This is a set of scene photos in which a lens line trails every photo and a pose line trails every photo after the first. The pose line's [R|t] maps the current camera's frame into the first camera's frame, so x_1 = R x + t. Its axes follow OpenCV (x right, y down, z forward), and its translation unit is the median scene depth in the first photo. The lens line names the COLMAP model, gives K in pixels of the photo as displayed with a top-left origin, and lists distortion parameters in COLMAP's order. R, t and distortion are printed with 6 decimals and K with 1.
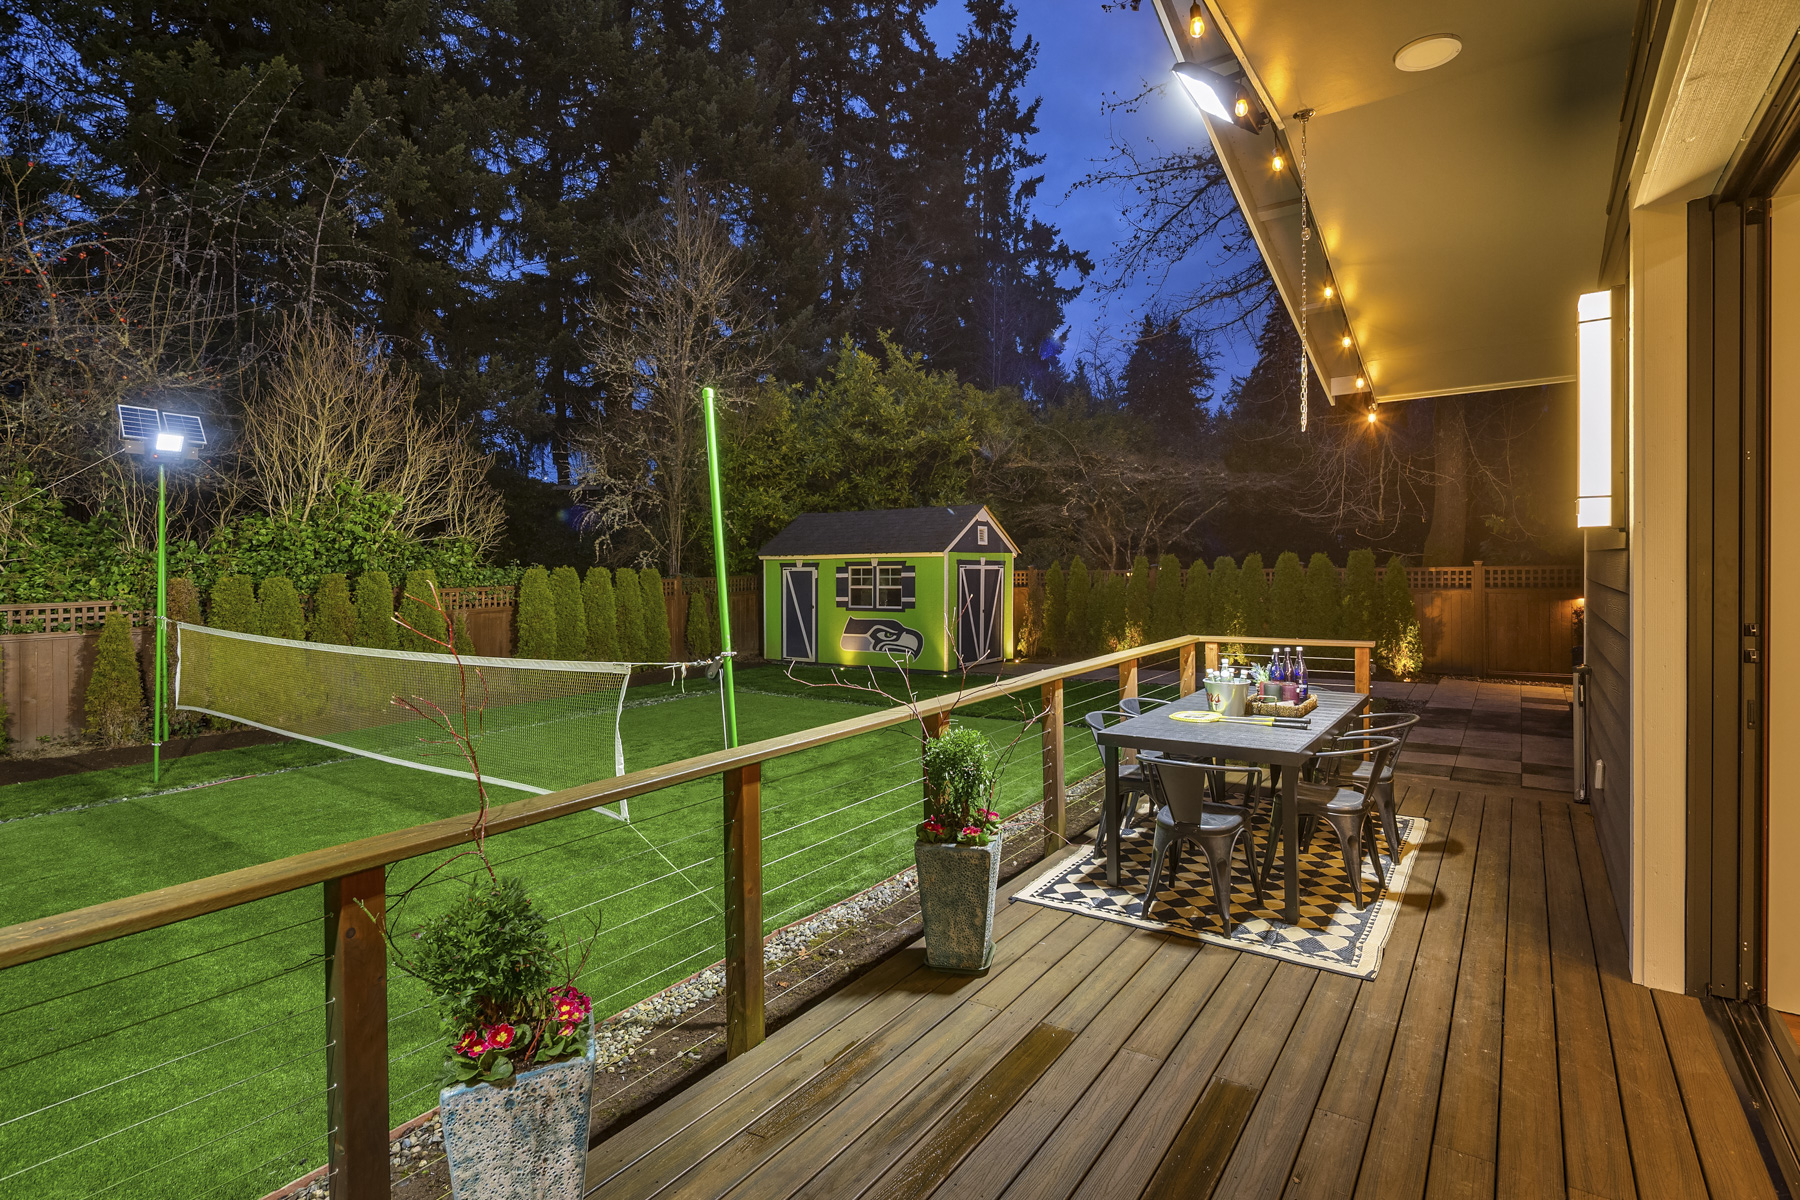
lens RADIAL K [[884.3, 0, 905.2], [0, 884.3, 560.3], [0, 0, 1]] dist [-0.004459, -0.001339]
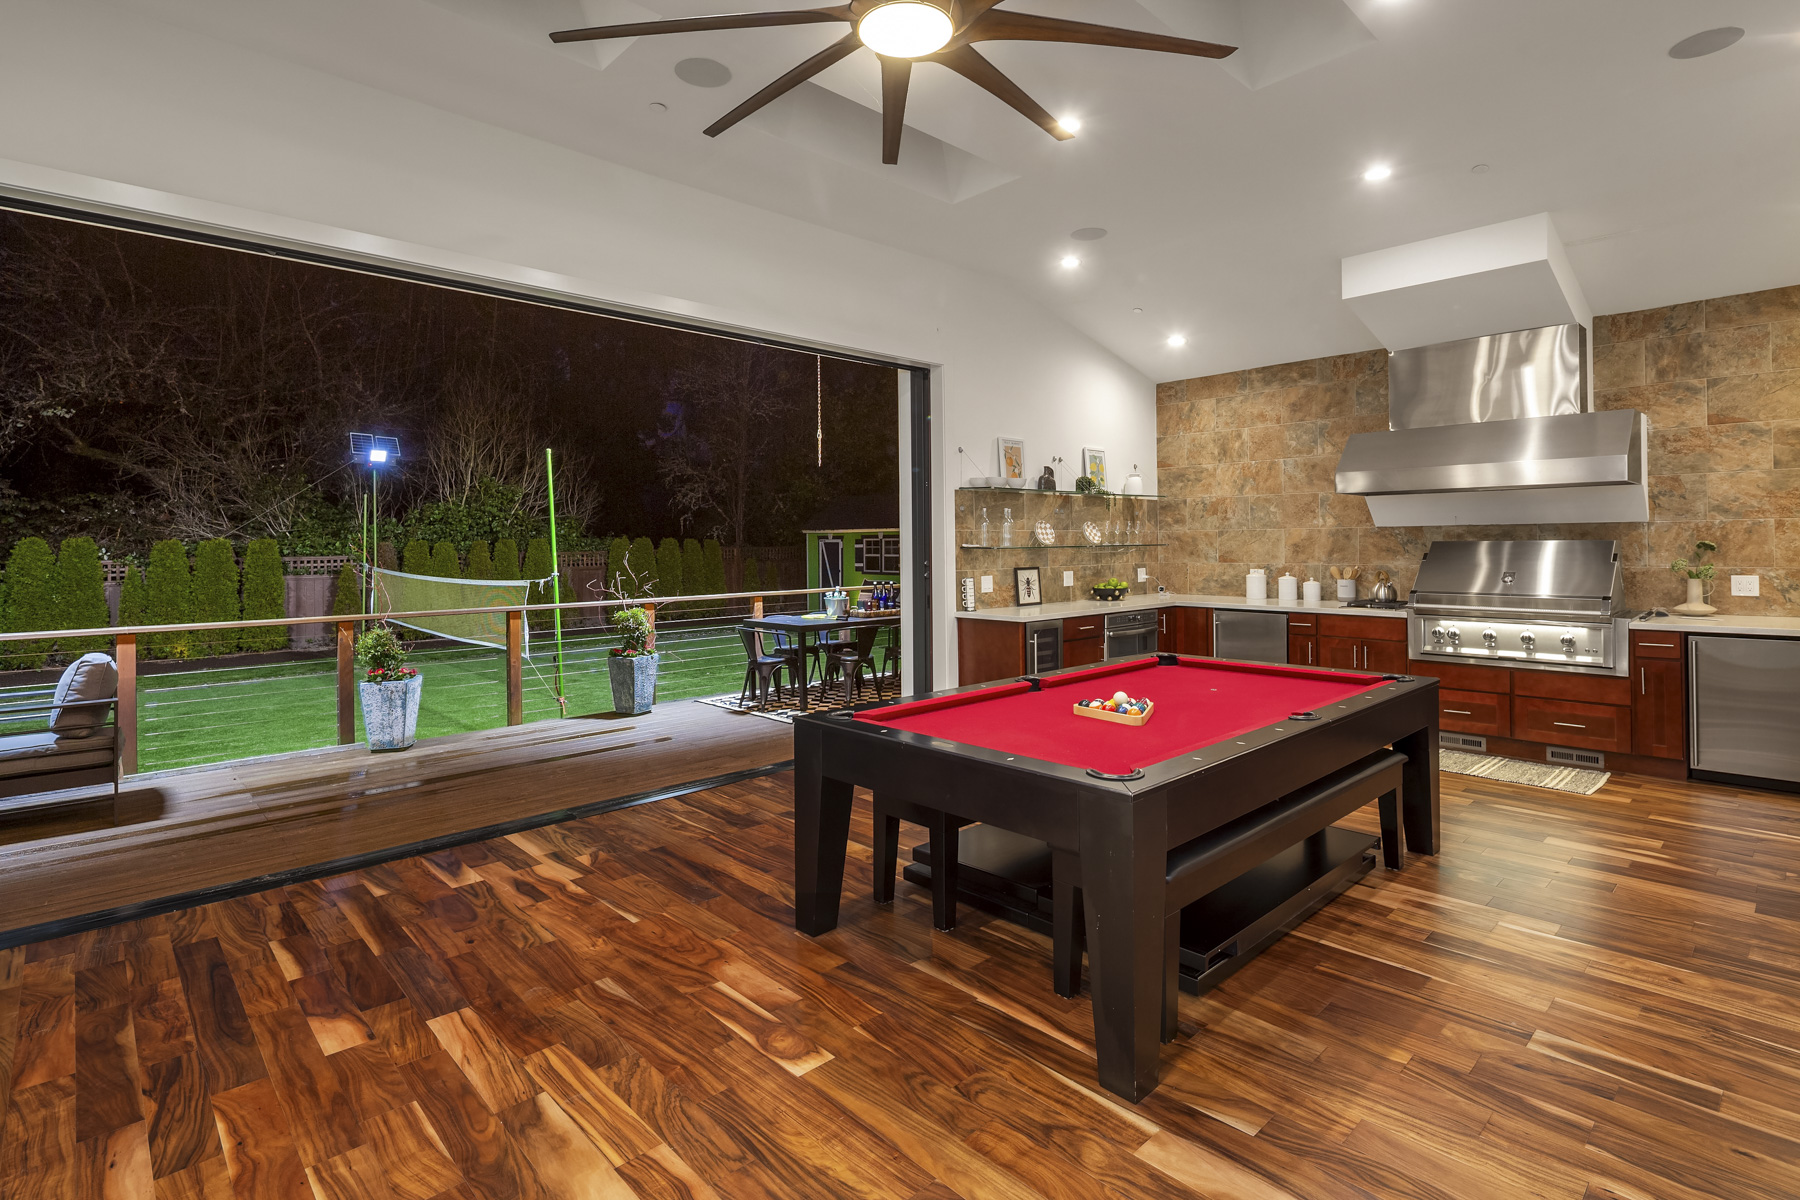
lens RADIAL K [[884.3, 0, 910.5], [0, 884.3, 541.1], [0, 0, 1]] dist [-0.004459, -0.001339]
pose [[0.979525, 0.007028, -0.201201, 0.364723], [-0.005905, 0.999963, 0.006184, 0.002985], [0.201237, -0.004869, 0.979531, -0.311509]]
